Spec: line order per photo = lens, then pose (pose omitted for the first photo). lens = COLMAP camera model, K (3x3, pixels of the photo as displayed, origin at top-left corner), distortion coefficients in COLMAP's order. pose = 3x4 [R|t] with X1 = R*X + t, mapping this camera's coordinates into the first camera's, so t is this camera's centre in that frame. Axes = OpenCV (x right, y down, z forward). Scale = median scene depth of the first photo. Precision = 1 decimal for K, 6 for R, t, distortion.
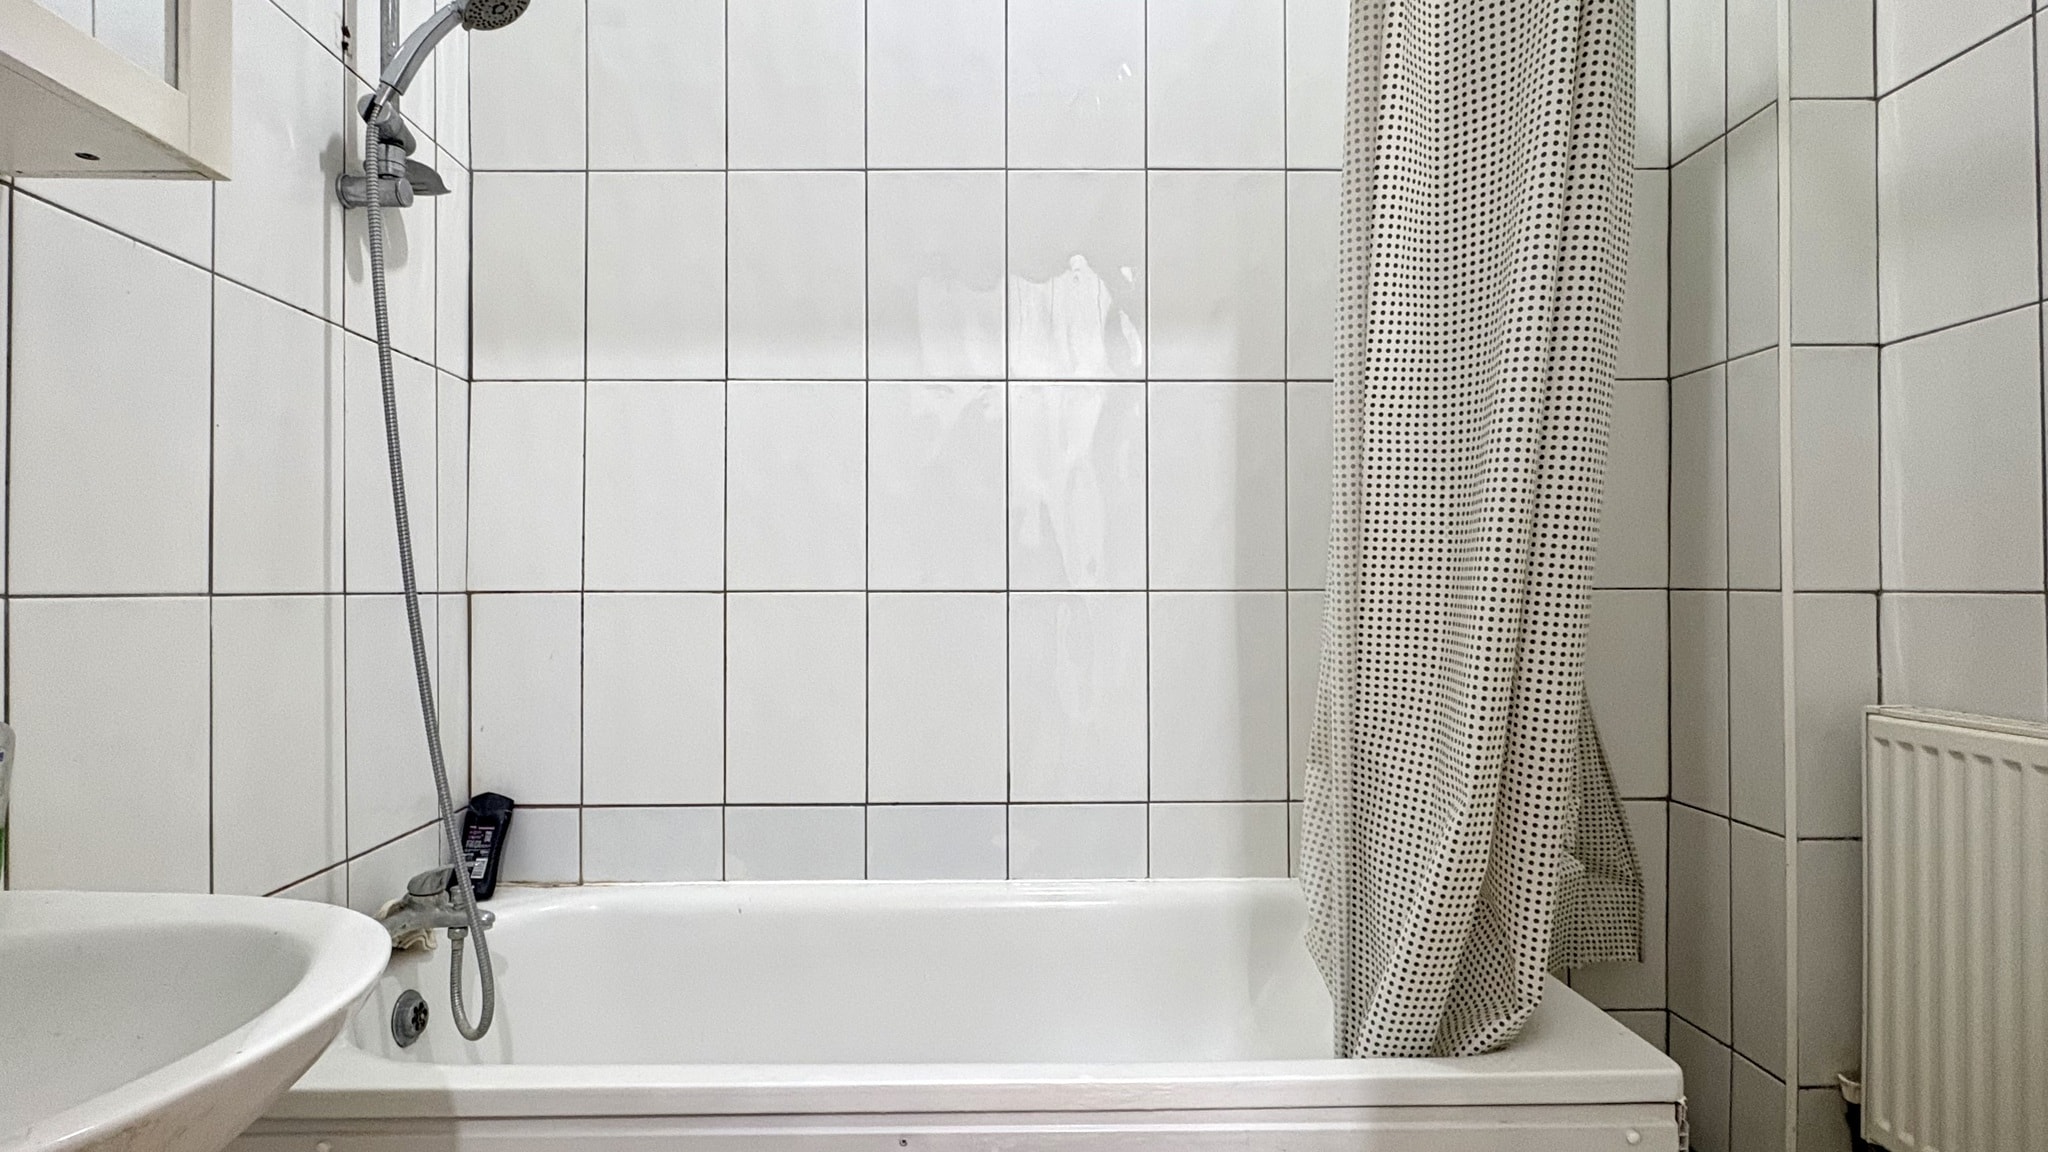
lens RADIAL K [[1058.2, 0, 1029.6], [0, 1058.2, 576.1], [0, 0, 1]] dist [-0.002122, 0.001653]
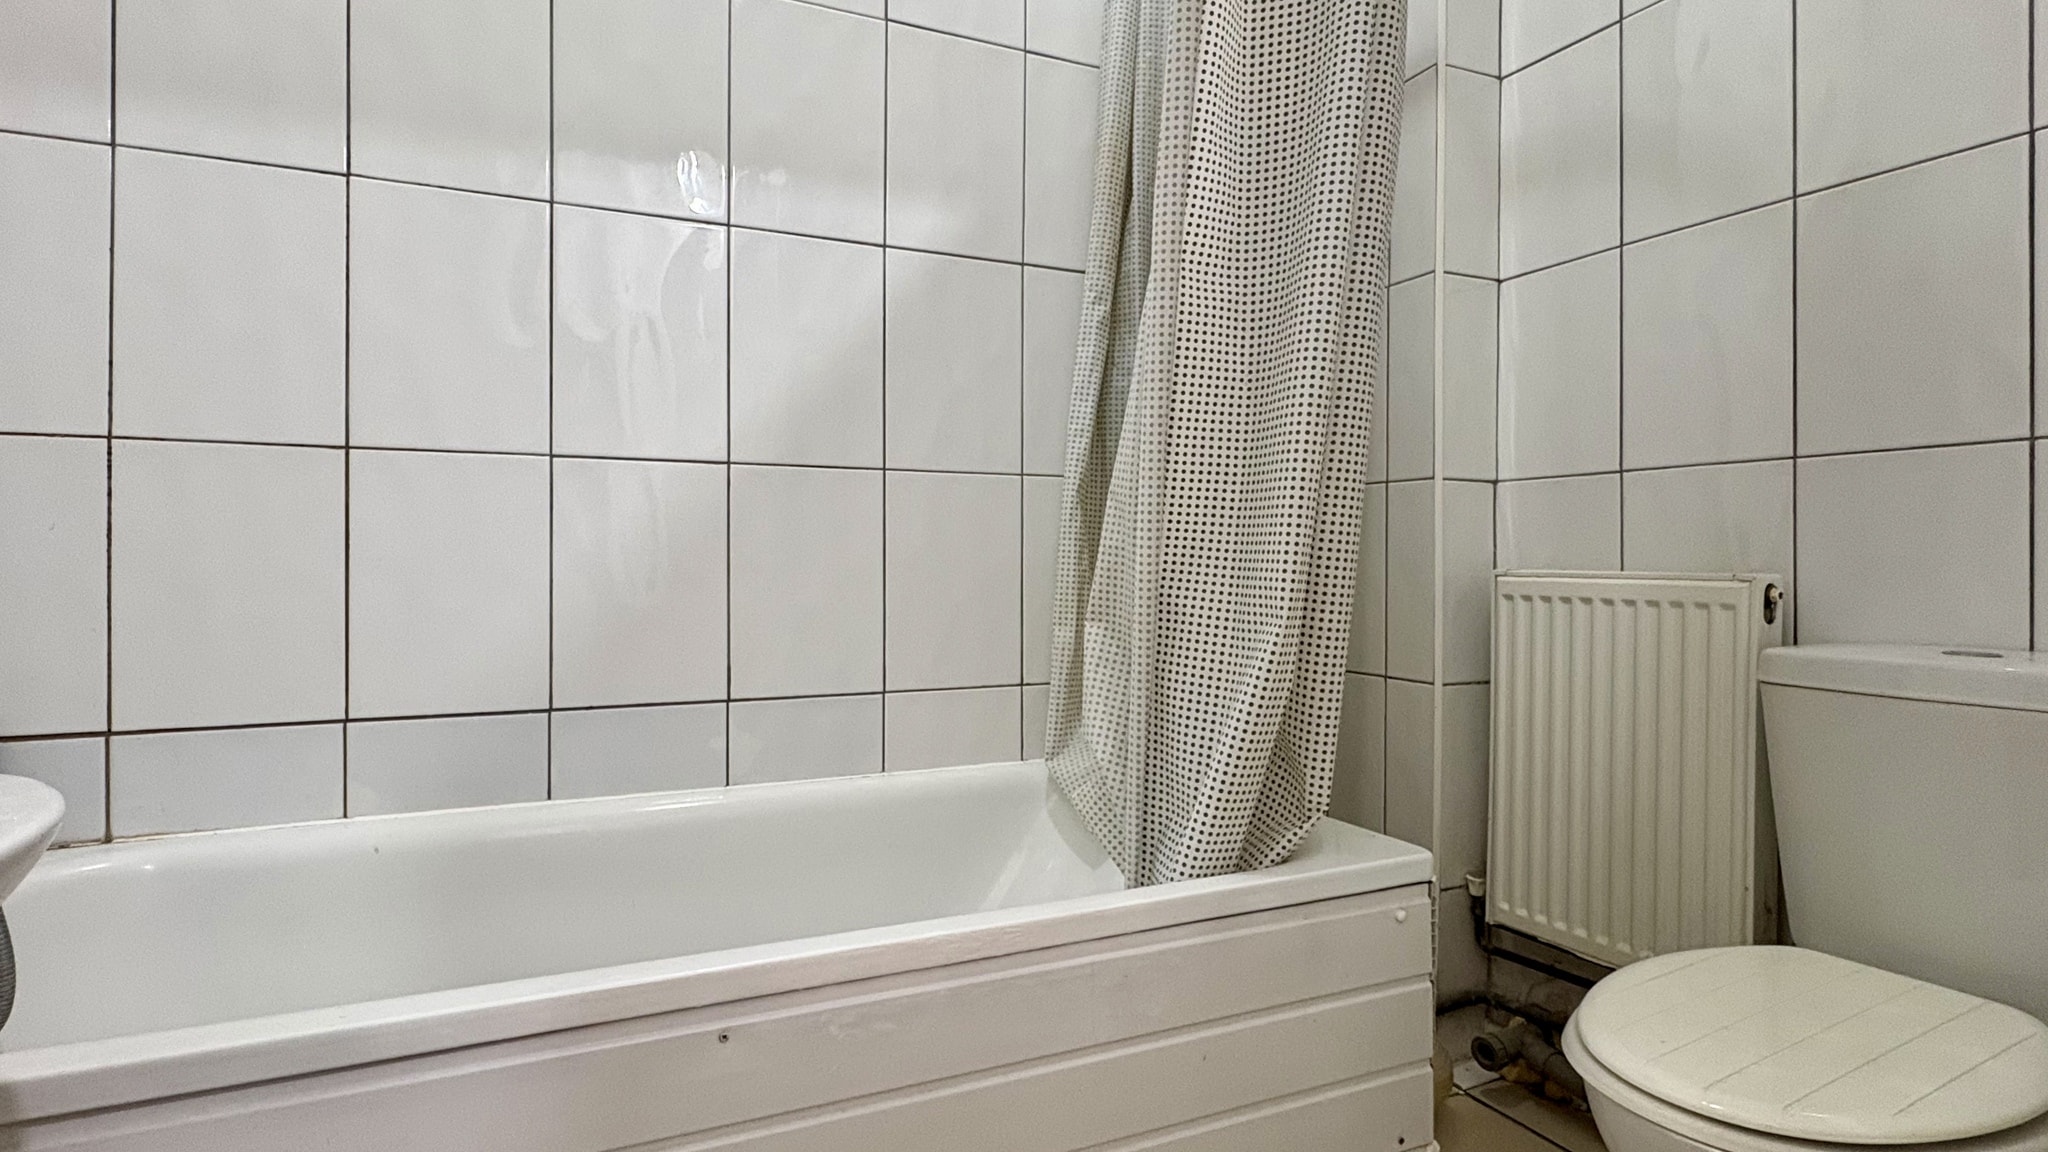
lens RADIAL K [[1058.2, 0, 1031.5], [0, 1058.2, 583.6], [0, 0, 1]] dist [-0.002122, 0.001653]
pose [[0.908651, 0.007429, 0.417491, -0.205880], [-0.014050, 0.999820, 0.012786, 0.129746], [-0.417320, -0.017484, 0.908591, 0.111324]]
